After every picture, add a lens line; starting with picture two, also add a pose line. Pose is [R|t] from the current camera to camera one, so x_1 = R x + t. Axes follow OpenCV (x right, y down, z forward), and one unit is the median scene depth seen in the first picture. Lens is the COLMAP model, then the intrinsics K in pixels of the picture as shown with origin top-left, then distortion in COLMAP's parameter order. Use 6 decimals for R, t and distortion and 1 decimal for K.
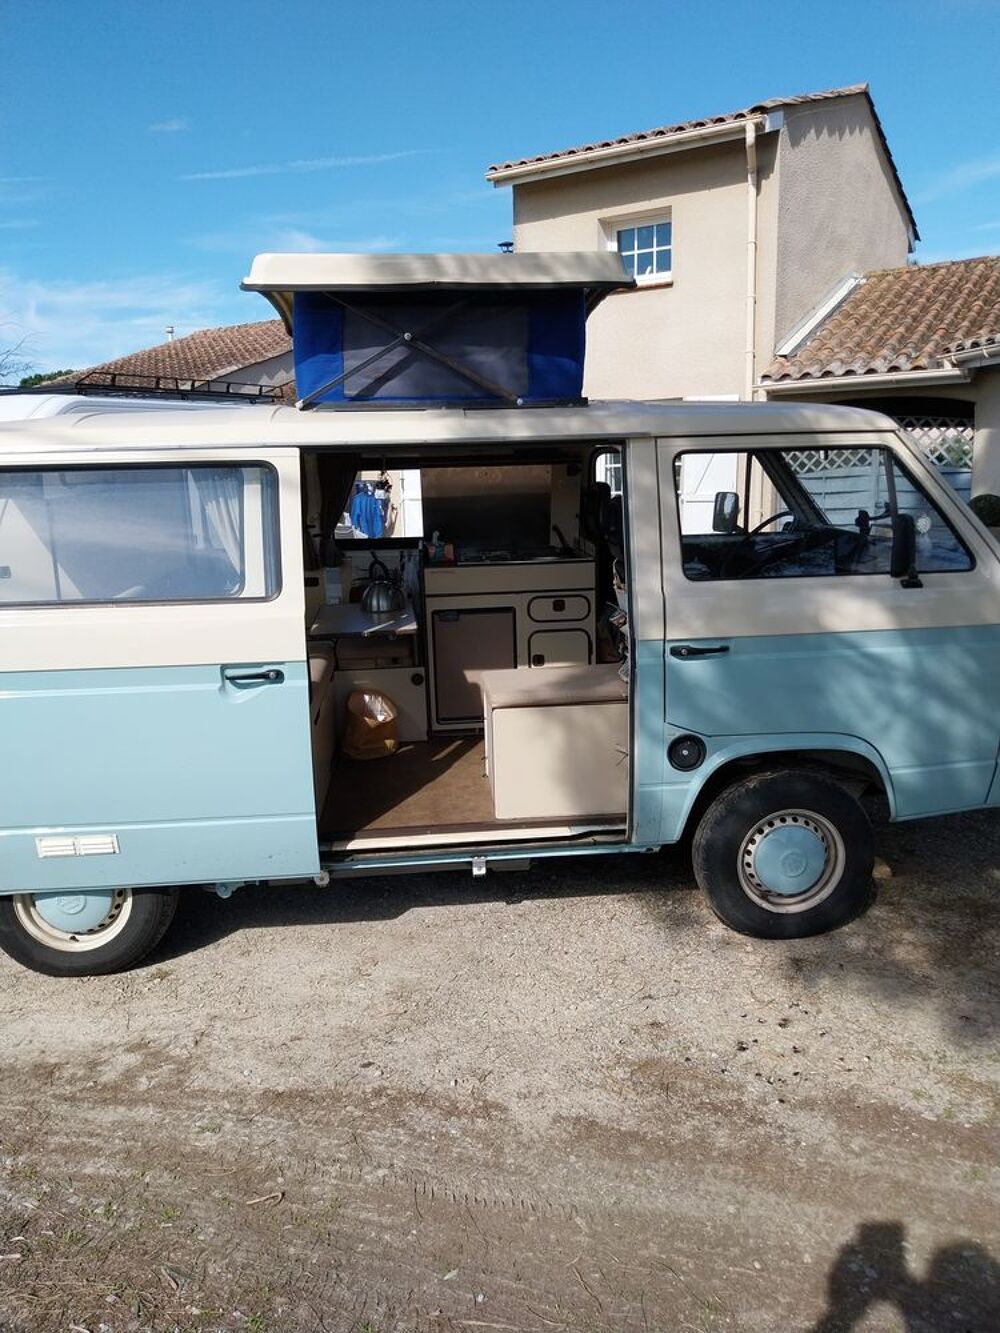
lens RADIAL K [[1023.6, 0, 503.1], [0, 1023.6, 682.2], [0, 0, 1]] dist [0.112021, -0.216162]
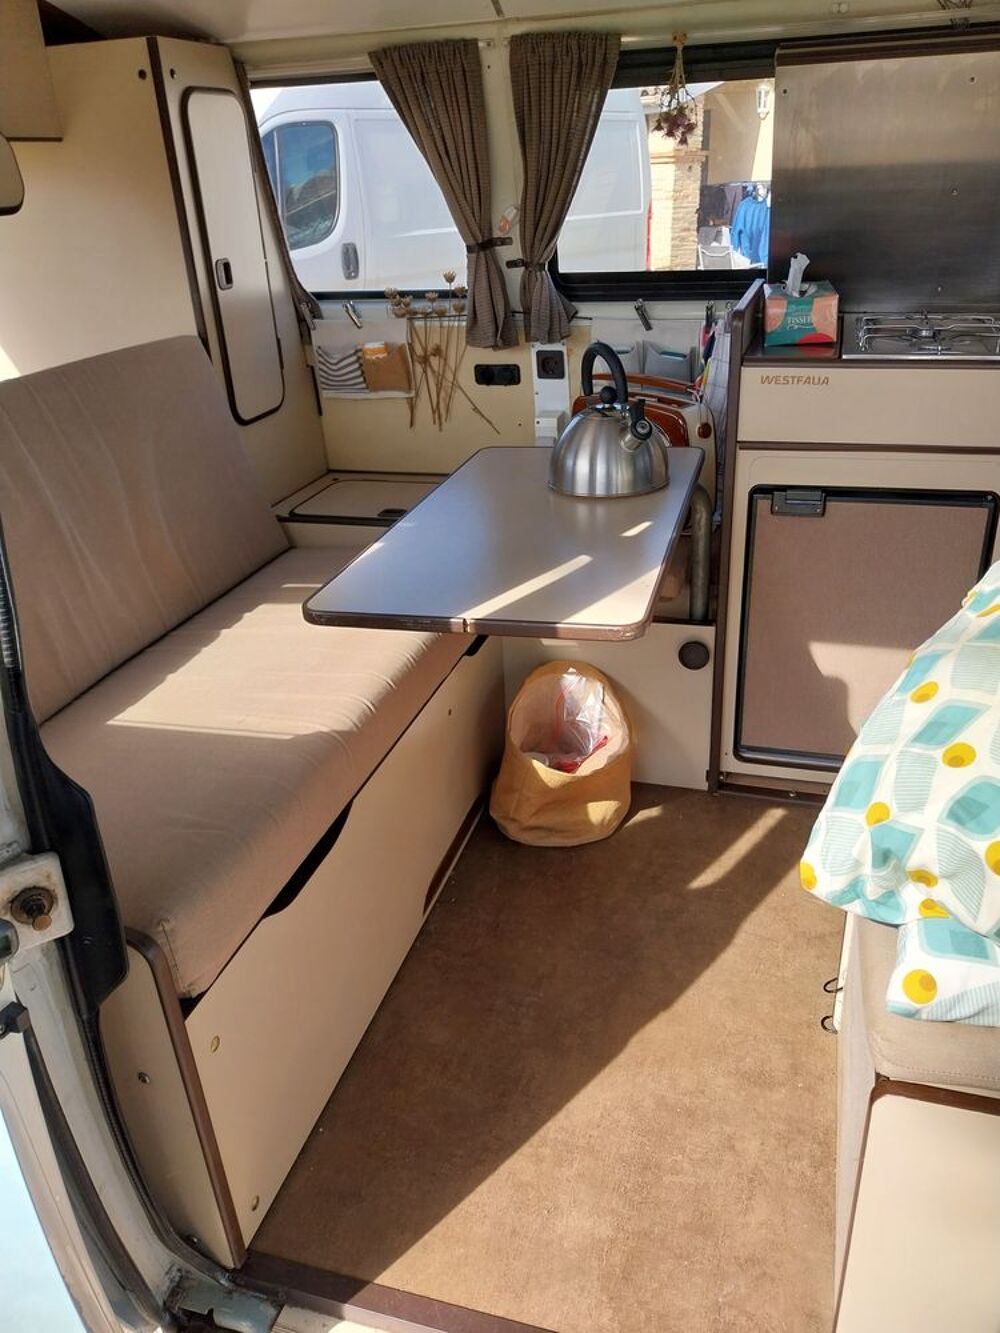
lens RADIAL K [[1023.6, 0, 503.1], [0, 1023.6, 682.2], [0, 0, 1]] dist [0.112021, -0.216162]
pose [[0.932629, 0.145211, -0.330328, -0.019334], [-0.060518, 0.965431, 0.253537, -0.089303], [0.355725, -0.216465, 0.909177, 0.607508]]
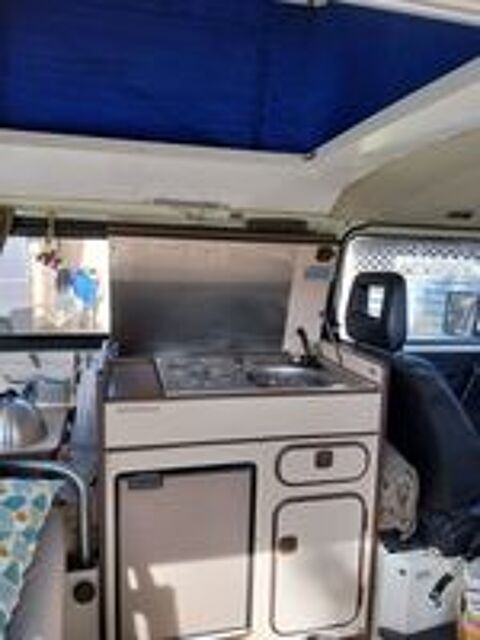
lens RADIAL K [[491.5, 0, 241.5], [0, 491.5, 327.6], [0, 0, 1]] dist [0.112021, -0.216162]
pose [[0.986369, 0.032423, 0.161324, -0.046853], [-0.017534, 0.995524, -0.092873, -0.125485], [-0.163613, 0.088778, 0.982522, 0.698256]]
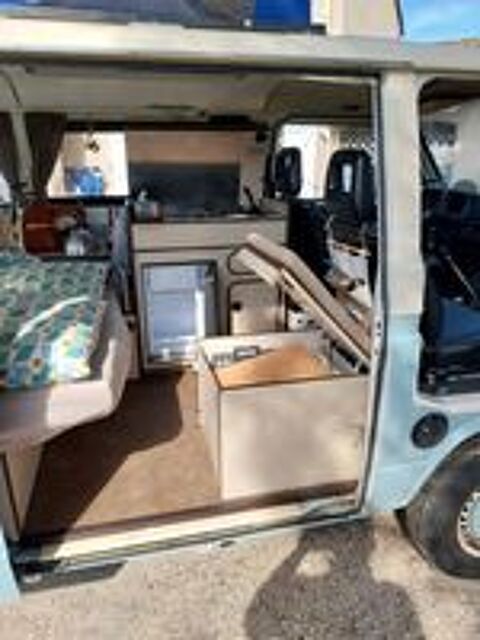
lens RADIAL K [[491.5, 0, 241.5], [0, 491.5, 327.6], [0, 0, 1]] dist [0.112021, -0.216162]
pose [[0.989044, -0.026578, 0.145210, -0.040978], [0.011368, 0.994451, 0.104587, -0.056458], [-0.147184, -0.101790, 0.983857, 0.456508]]
